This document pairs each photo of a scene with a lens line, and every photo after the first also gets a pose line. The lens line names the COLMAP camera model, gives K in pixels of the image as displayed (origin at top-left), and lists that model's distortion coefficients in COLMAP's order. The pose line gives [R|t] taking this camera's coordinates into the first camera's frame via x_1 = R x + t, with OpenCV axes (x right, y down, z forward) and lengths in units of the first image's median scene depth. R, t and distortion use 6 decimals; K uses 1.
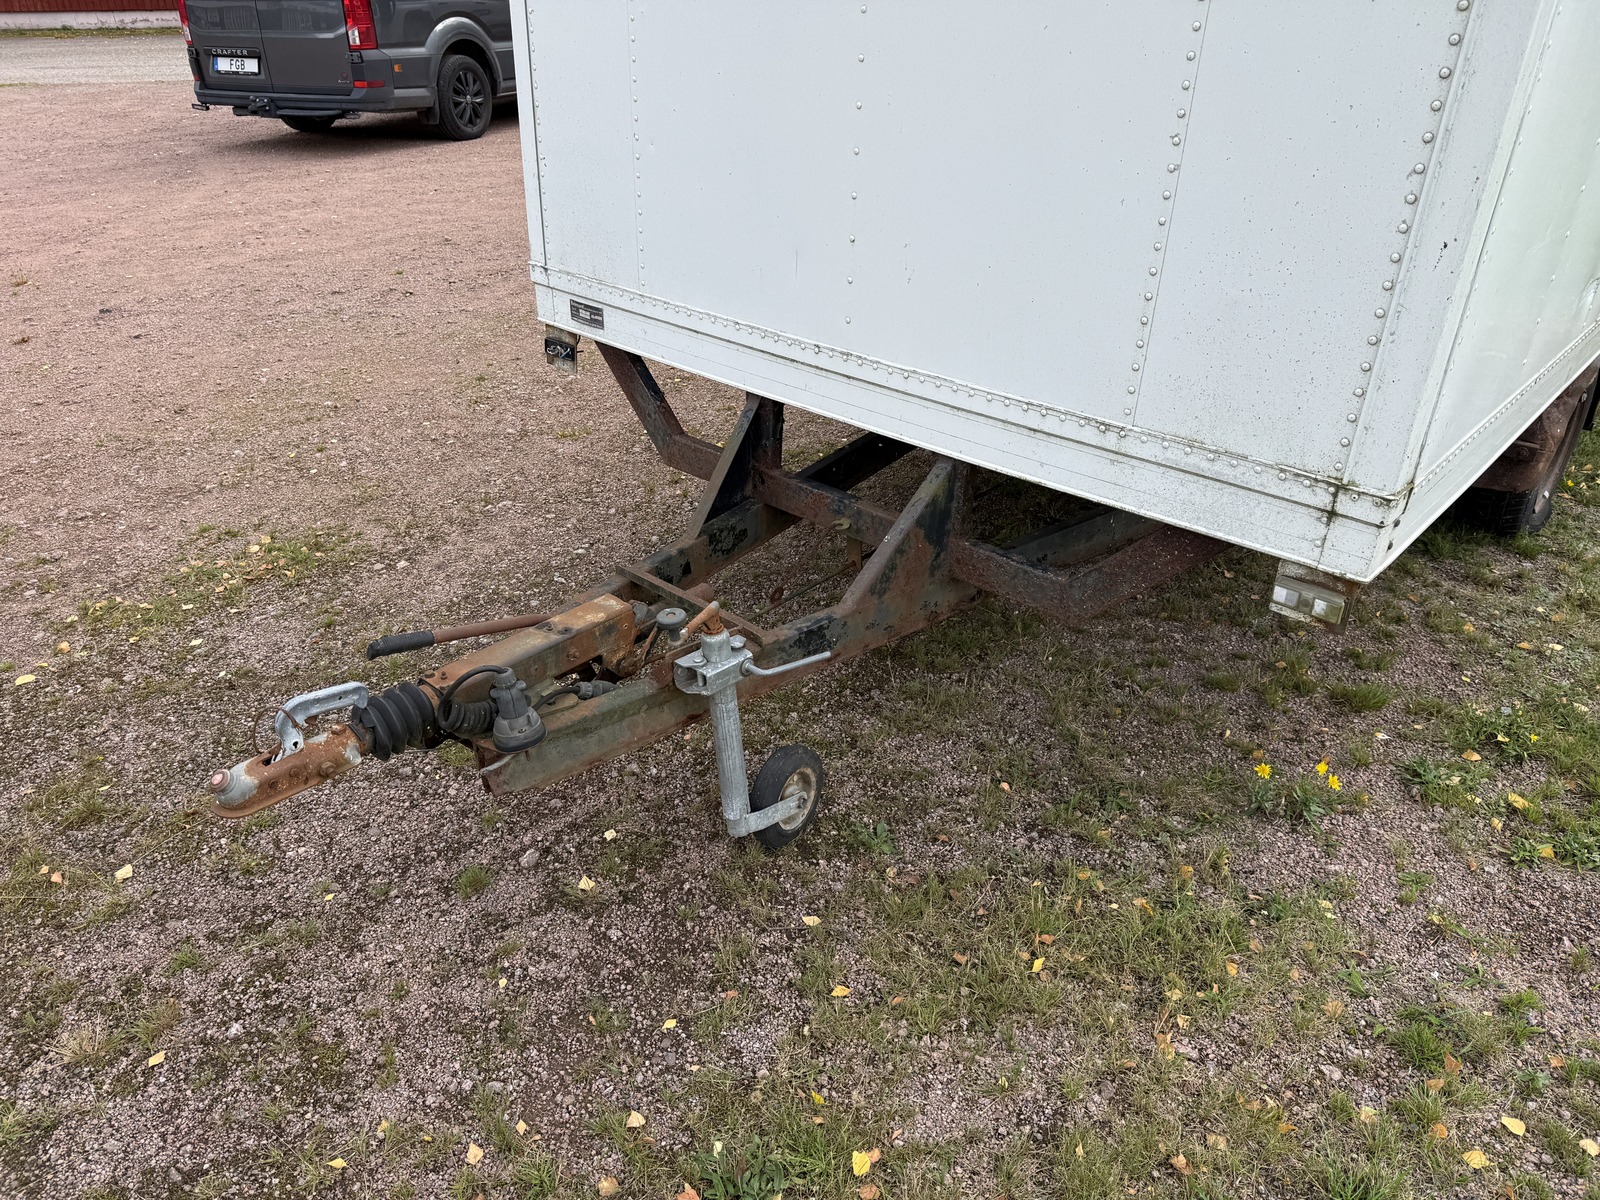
lens RADIAL K [[1118.8, 0, 813.9], [0, 1118.8, 594.7], [0, 0, 1]] dist [0.054925, -0.060740]
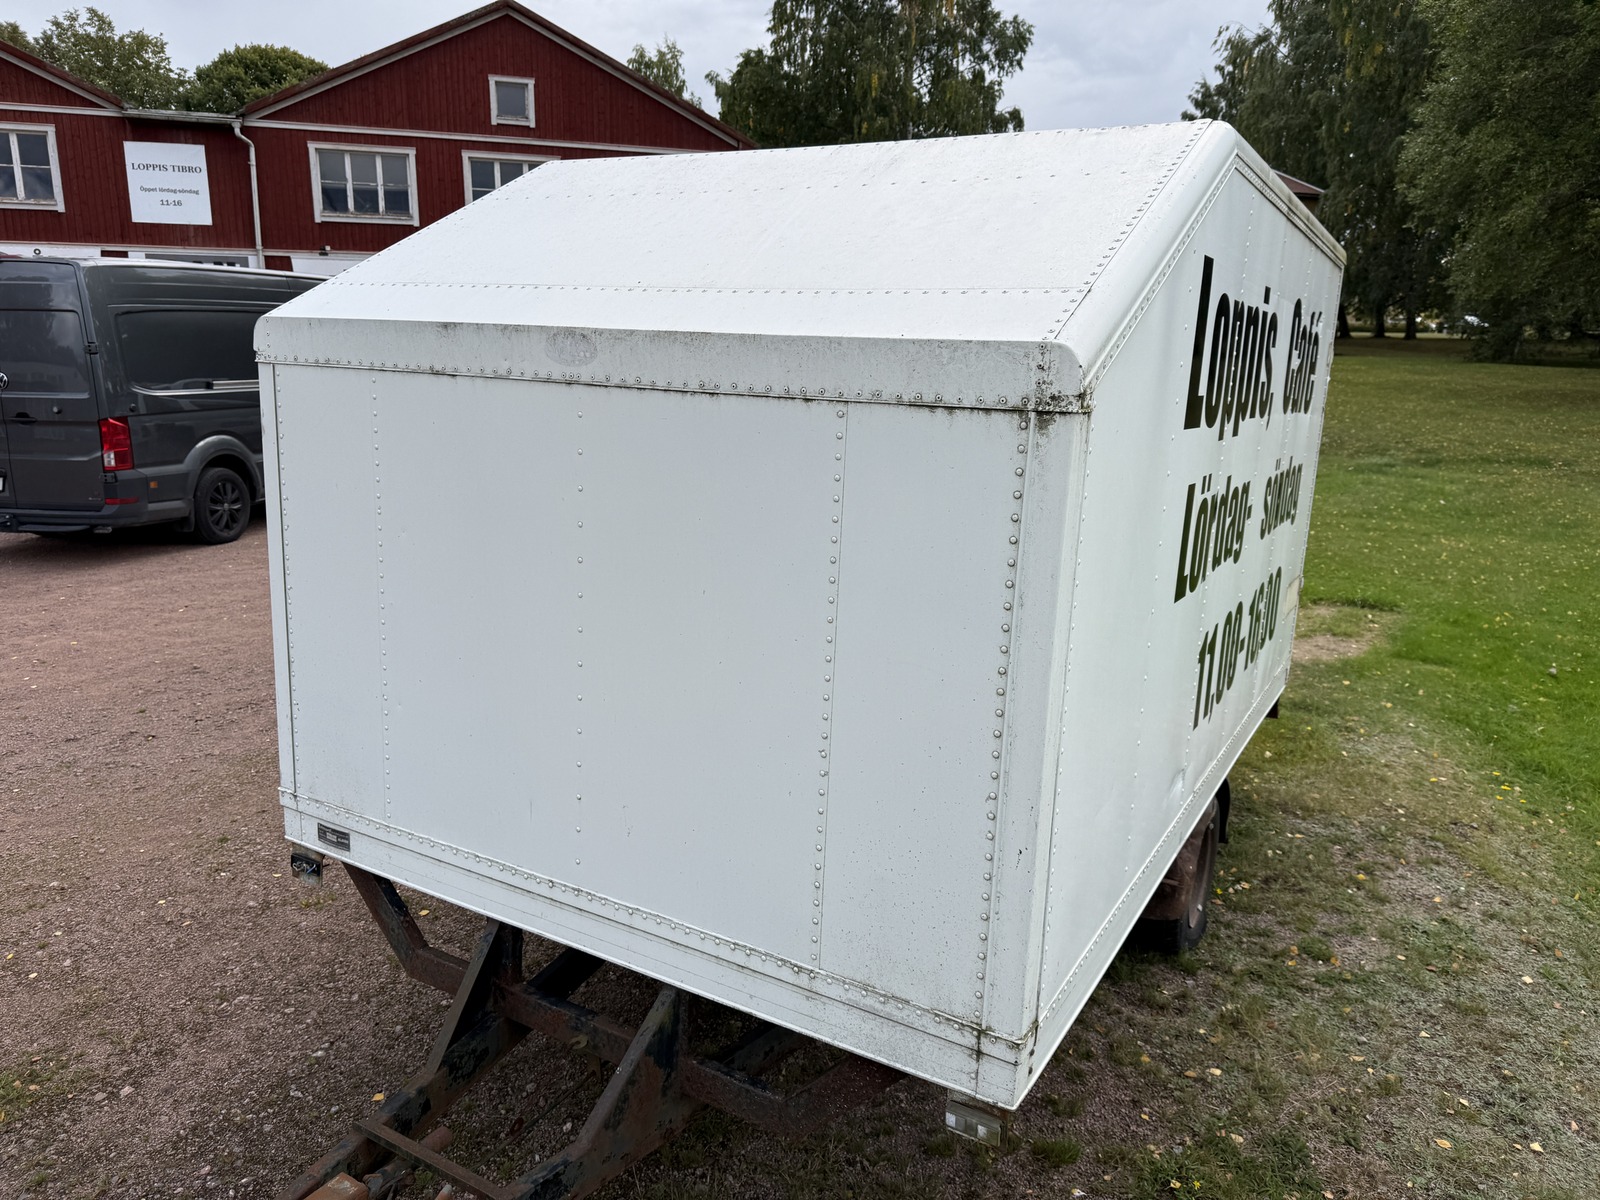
lens RADIAL K [[1118.8, 0, 797.2], [0, 1118.8, 606.6], [0, 0, 1]] dist [0.054925, -0.060740]
pose [[0.981848, -0.034349, 0.186531, 0.038247], [0.083330, 0.961585, -0.261555, -0.148377], [-0.170382, 0.272351, 0.946993, -0.153547]]
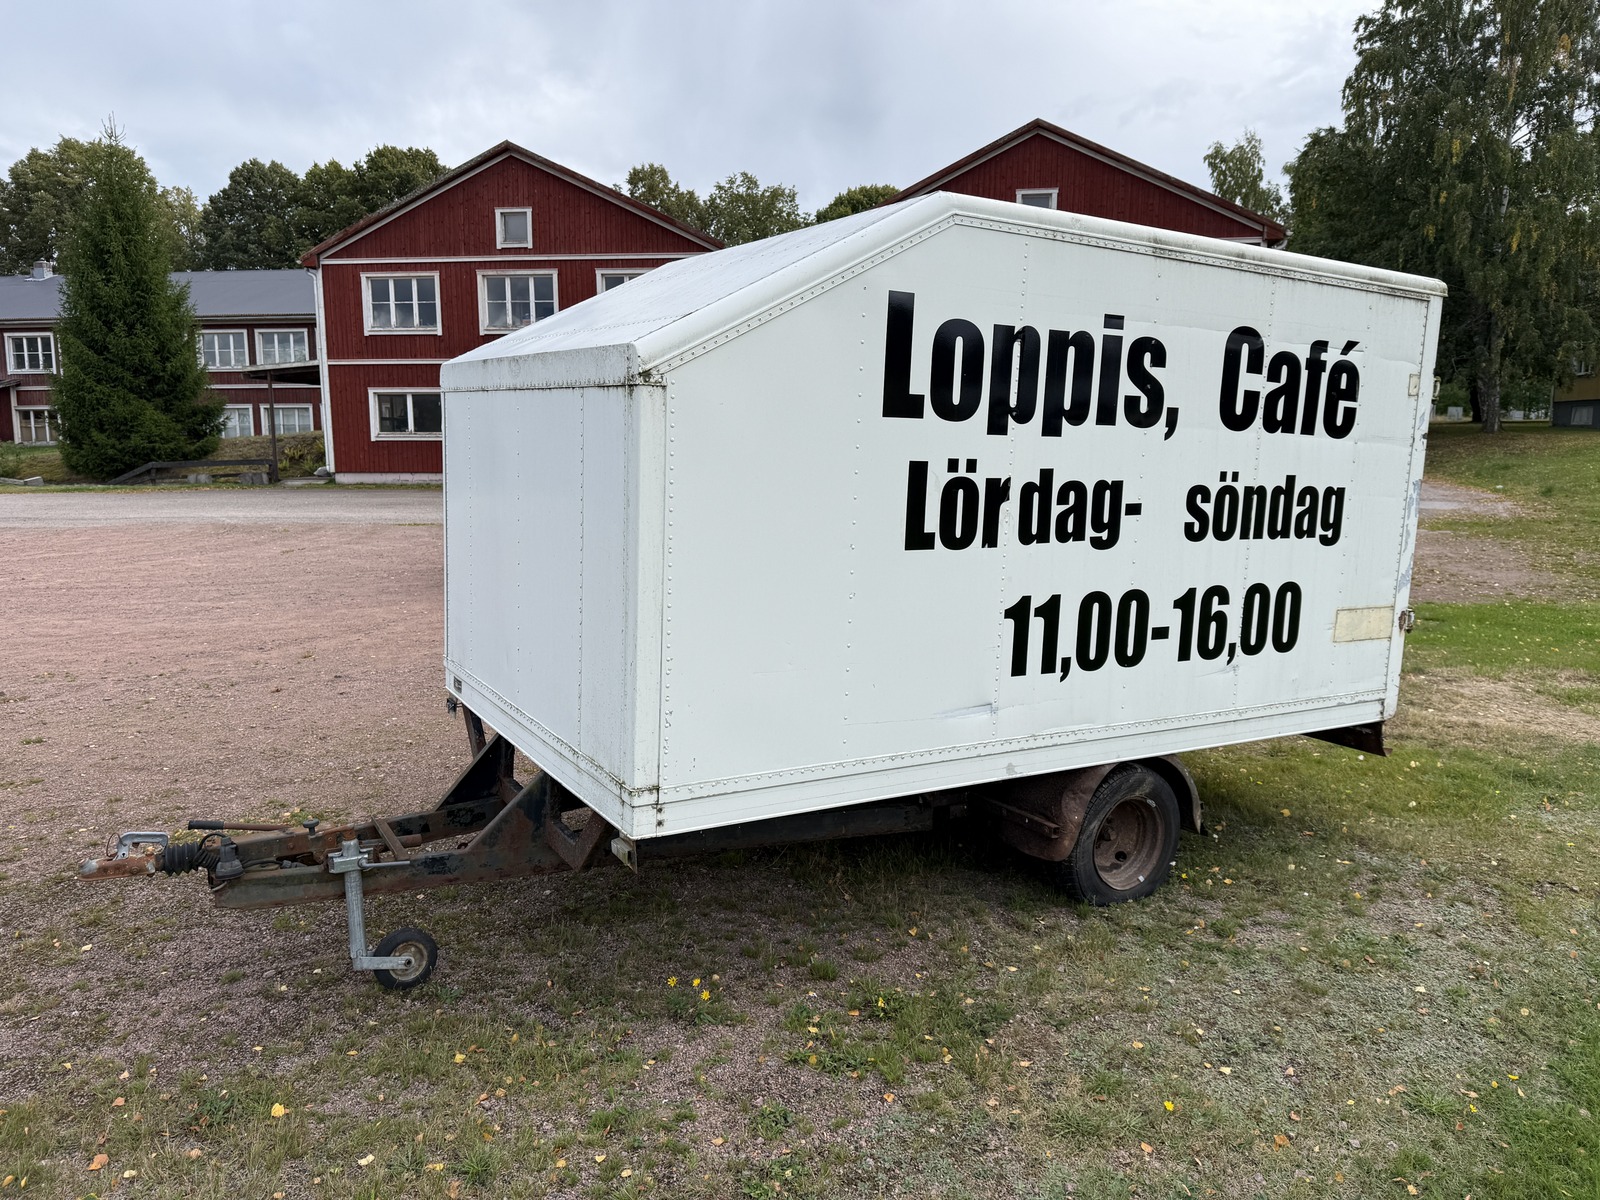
lens RADIAL K [[1118.8, 0, 796.4], [0, 1118.8, 597.8], [0, 0, 1]] dist [0.054925, -0.060740]
pose [[0.953628, 0.043629, -0.297810, 0.817439], [-0.146009, 0.932281, -0.330959, 0.120531], [0.263203, 0.359094, 0.895419, -0.452815]]
